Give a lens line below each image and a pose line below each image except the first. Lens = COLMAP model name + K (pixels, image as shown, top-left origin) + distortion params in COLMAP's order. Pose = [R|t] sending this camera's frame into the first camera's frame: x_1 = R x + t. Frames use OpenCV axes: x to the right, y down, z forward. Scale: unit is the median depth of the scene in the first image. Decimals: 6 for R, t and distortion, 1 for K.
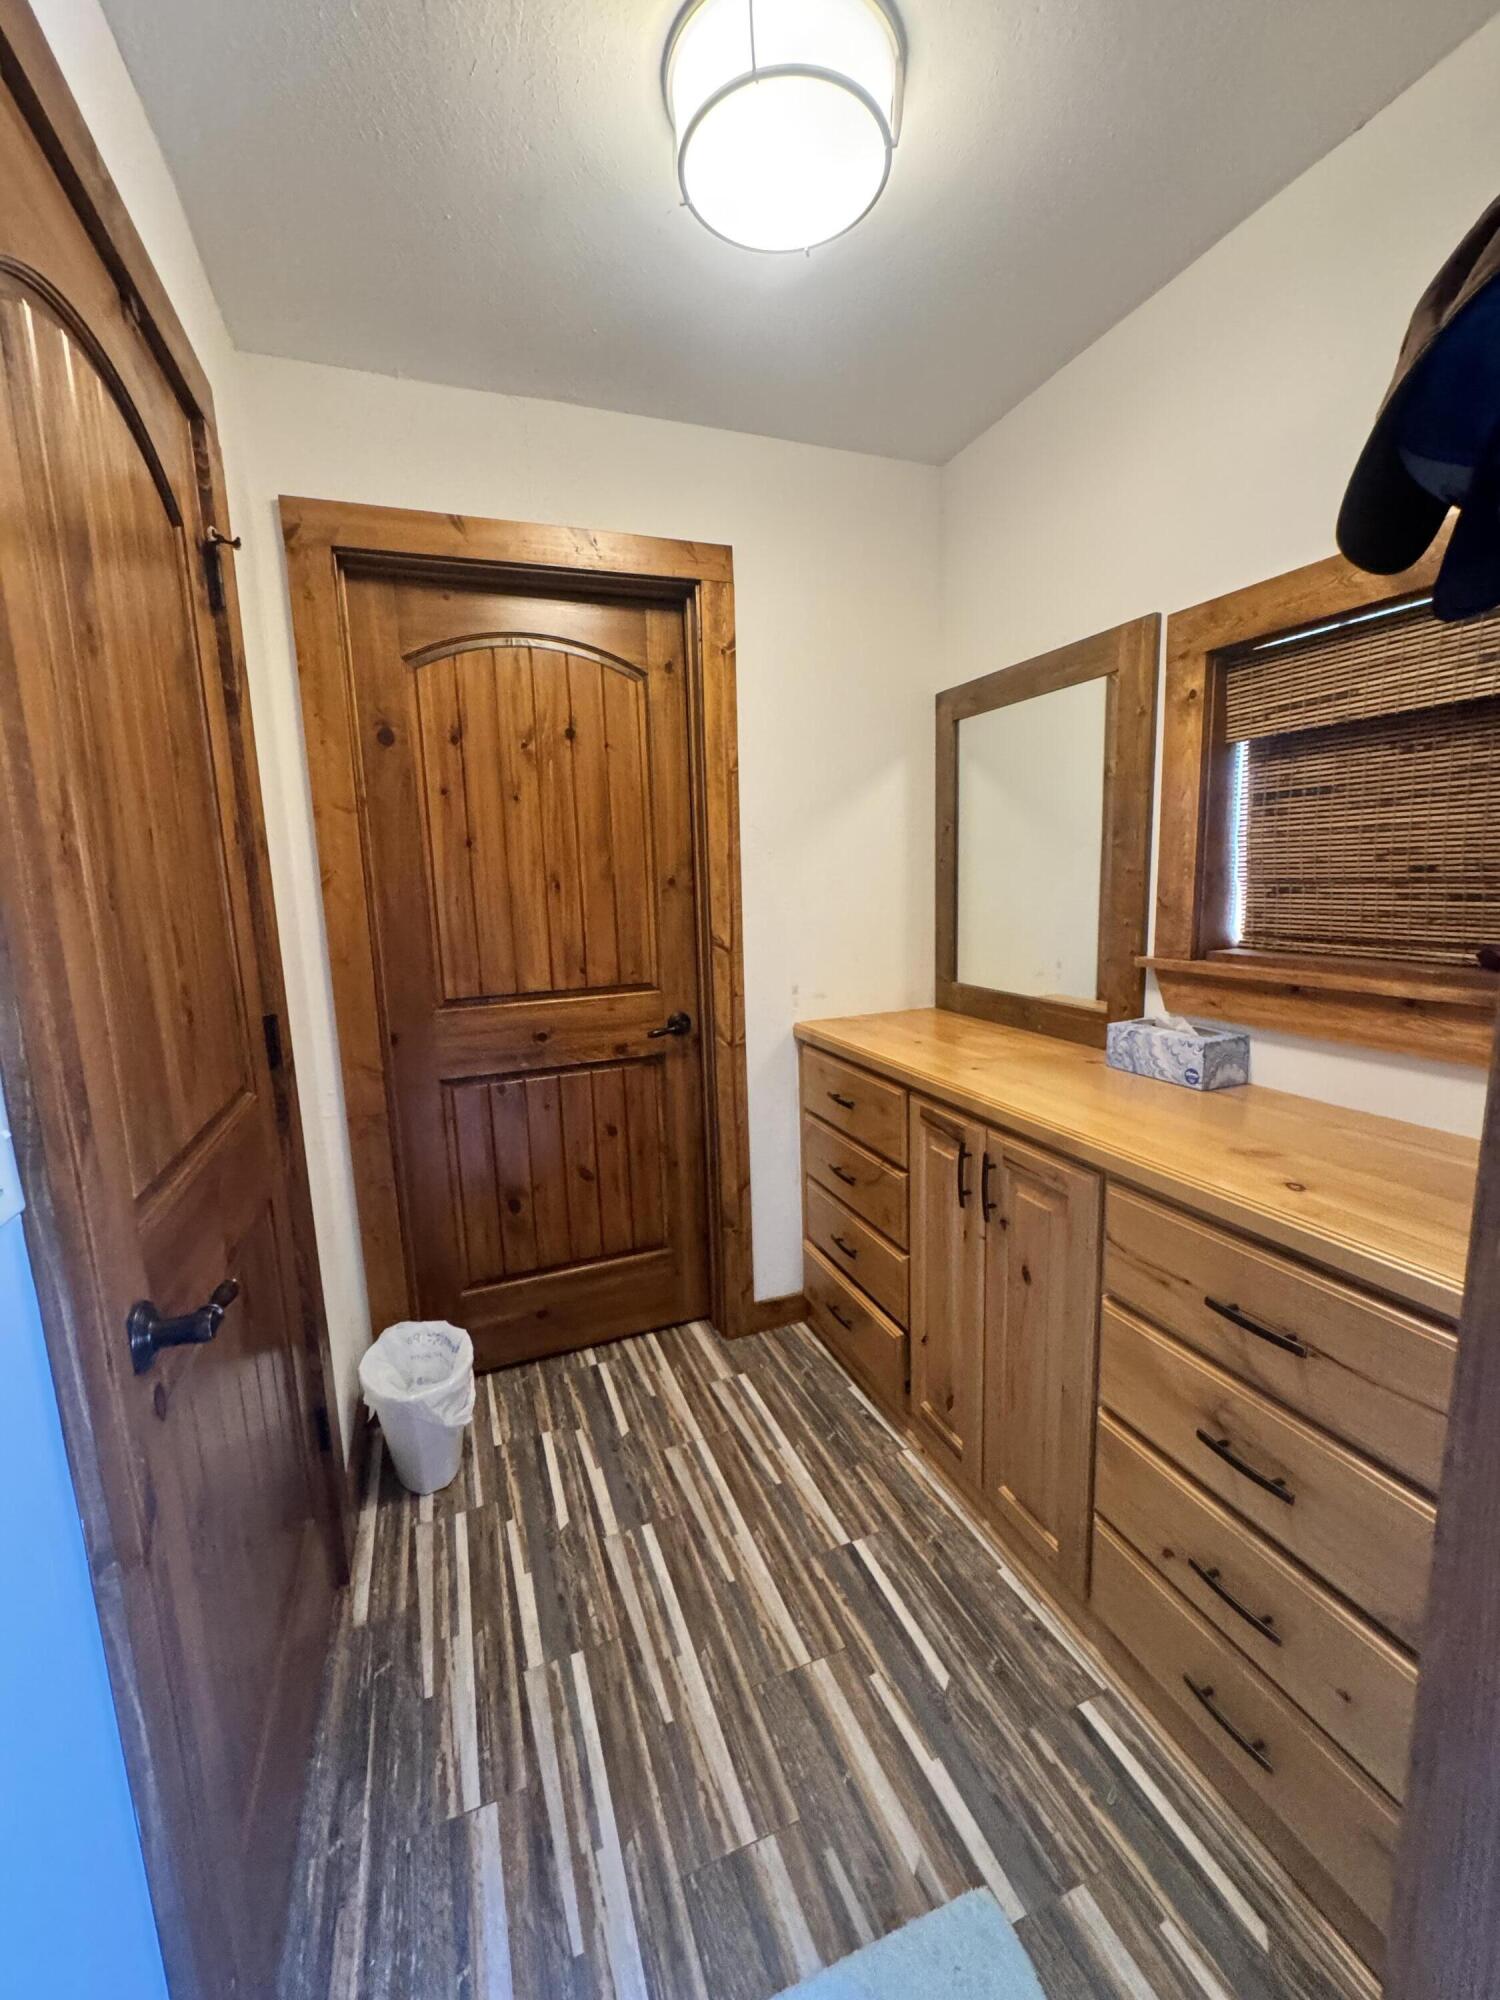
lens RADIAL K [[803.9, 0, 754.5], [0, 803.9, 995.6], [0, 0, 1]] dist [-0.003211, 0.000509]
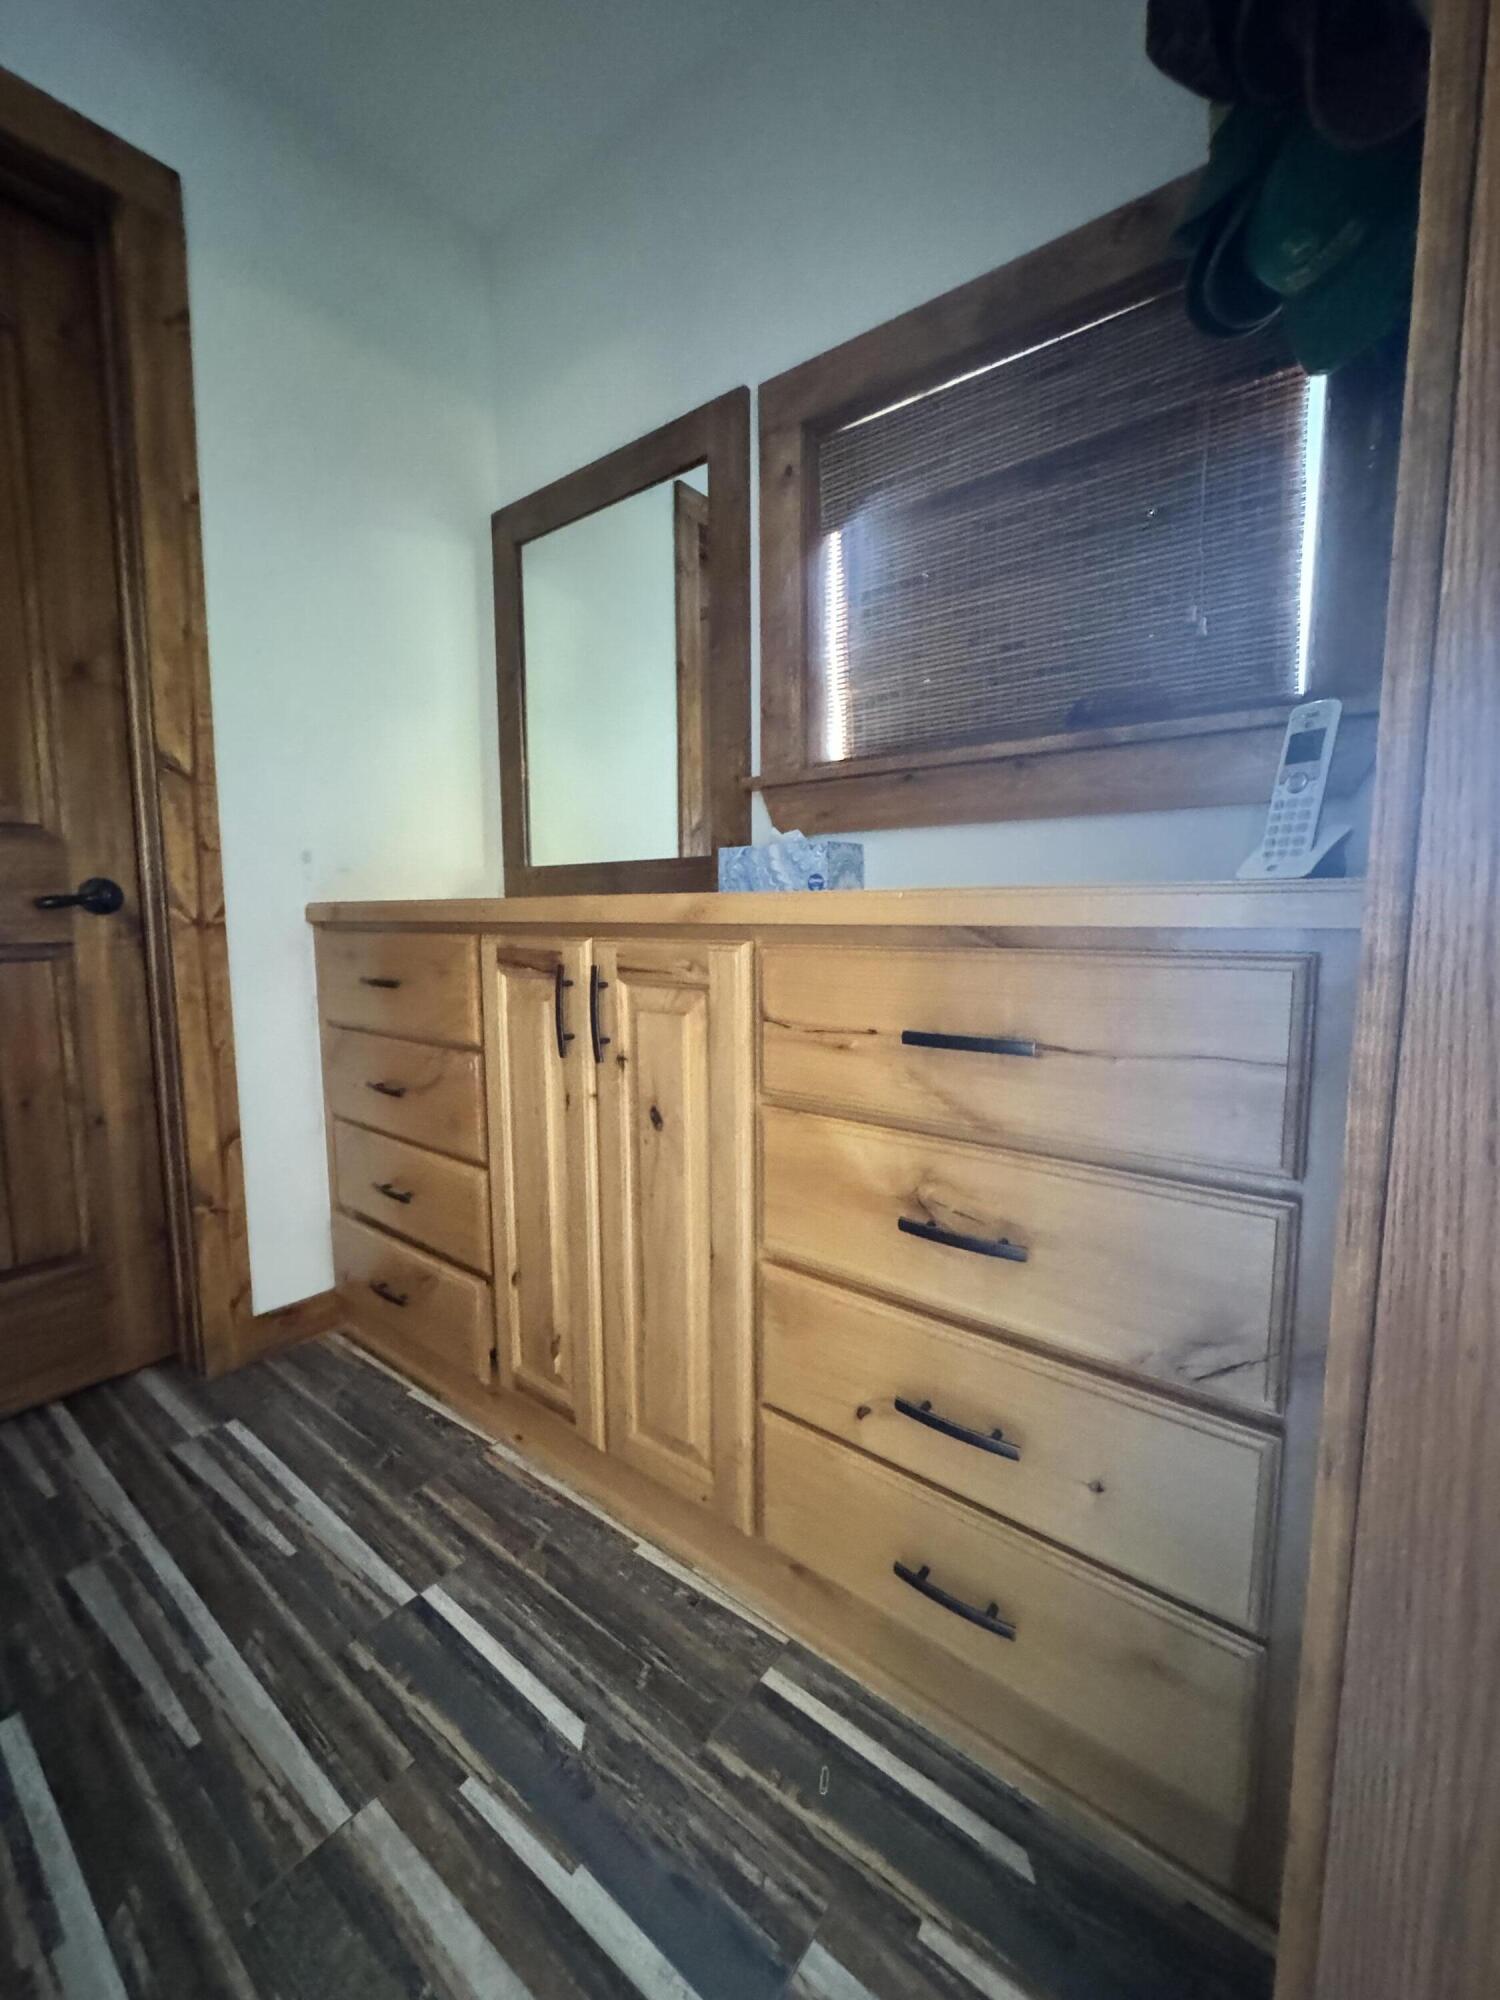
lens RADIAL K [[803.9, 0, 750.2], [0, 803.9, 999.1], [0, 0, 1]] dist [-0.003211, 0.000509]
pose [[0.860944, -0.025798, 0.508046, 0.033262], [0.054413, 0.997654, -0.041548, 0.235072], [-0.505782, 0.063415, 0.860327, 0.266102]]
